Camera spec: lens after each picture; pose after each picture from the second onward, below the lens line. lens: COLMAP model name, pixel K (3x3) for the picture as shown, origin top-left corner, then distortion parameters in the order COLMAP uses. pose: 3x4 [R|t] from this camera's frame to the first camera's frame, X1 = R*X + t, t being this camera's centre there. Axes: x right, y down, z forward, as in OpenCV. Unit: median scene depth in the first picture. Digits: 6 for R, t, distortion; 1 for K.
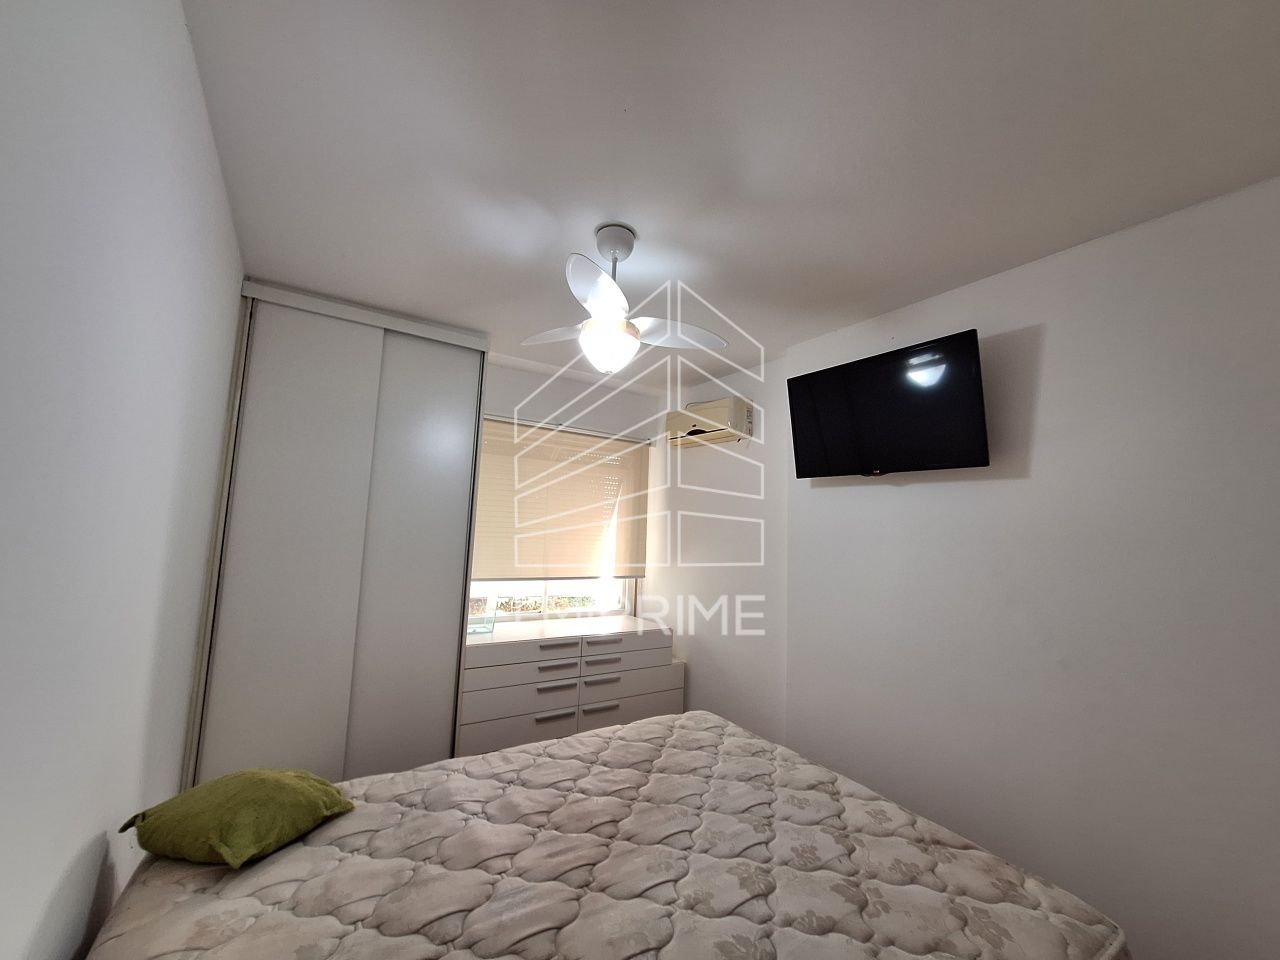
lens RADIAL K [[506.7, 0, 642.6], [0, 506.7, 478.3], [0, 0, 1]] dist [-0.006844, 0.001378]
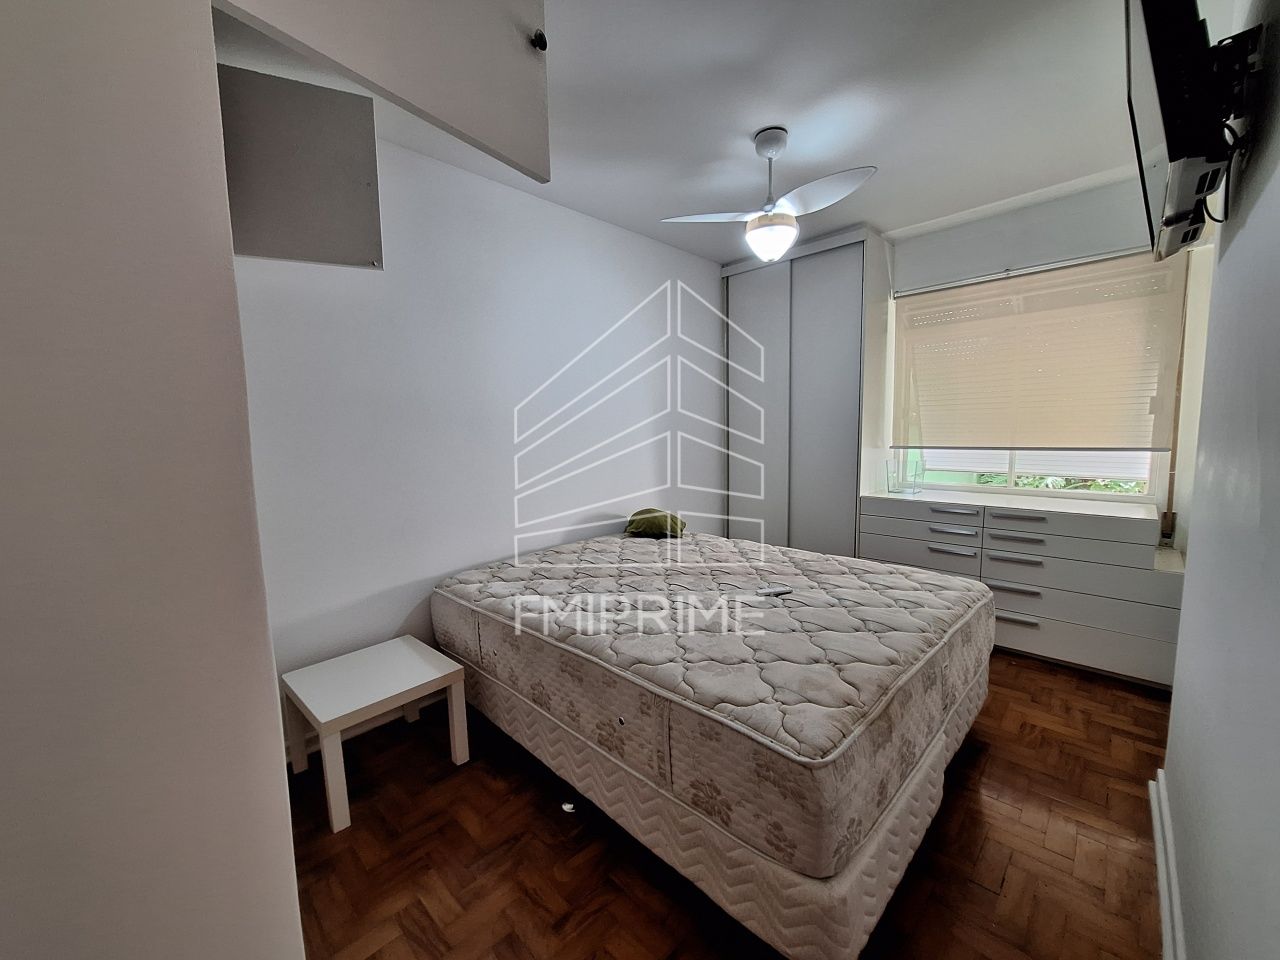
lens RADIAL K [[506.7, 0, 645.3], [0, 506.7, 484.1], [0, 0, 1]] dist [-0.006844, 0.001378]
pose [[0.203452, 0.063725, -0.977009, 0.950537], [0.131248, 0.987098, 0.091714, 0.153187], [0.970248, -0.146890, 0.192463, 0.329380]]
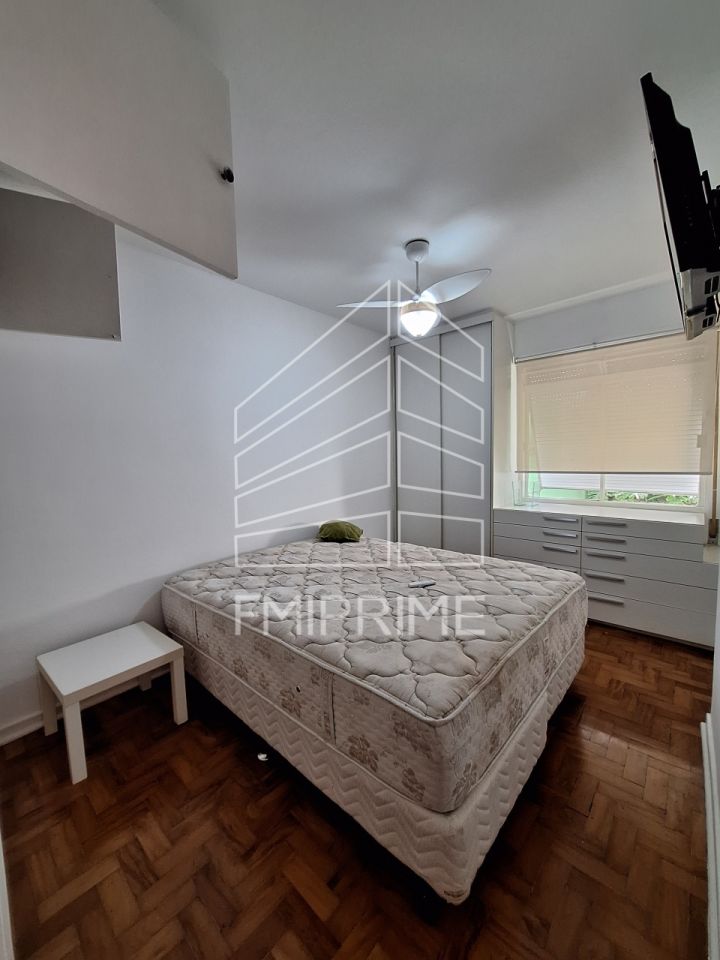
lens RADIAL K [[380.0, 0, 358.7], [0, 380.0, 485.3], [0, 0, 1]] dist [-0.006844, 0.001378]
pose [[0.238971, 0.029929, -0.970565, 0.952427], [0.135604, 0.988702, 0.063876, 0.148613], [0.961511, -0.146877, 0.232213, 0.382305]]
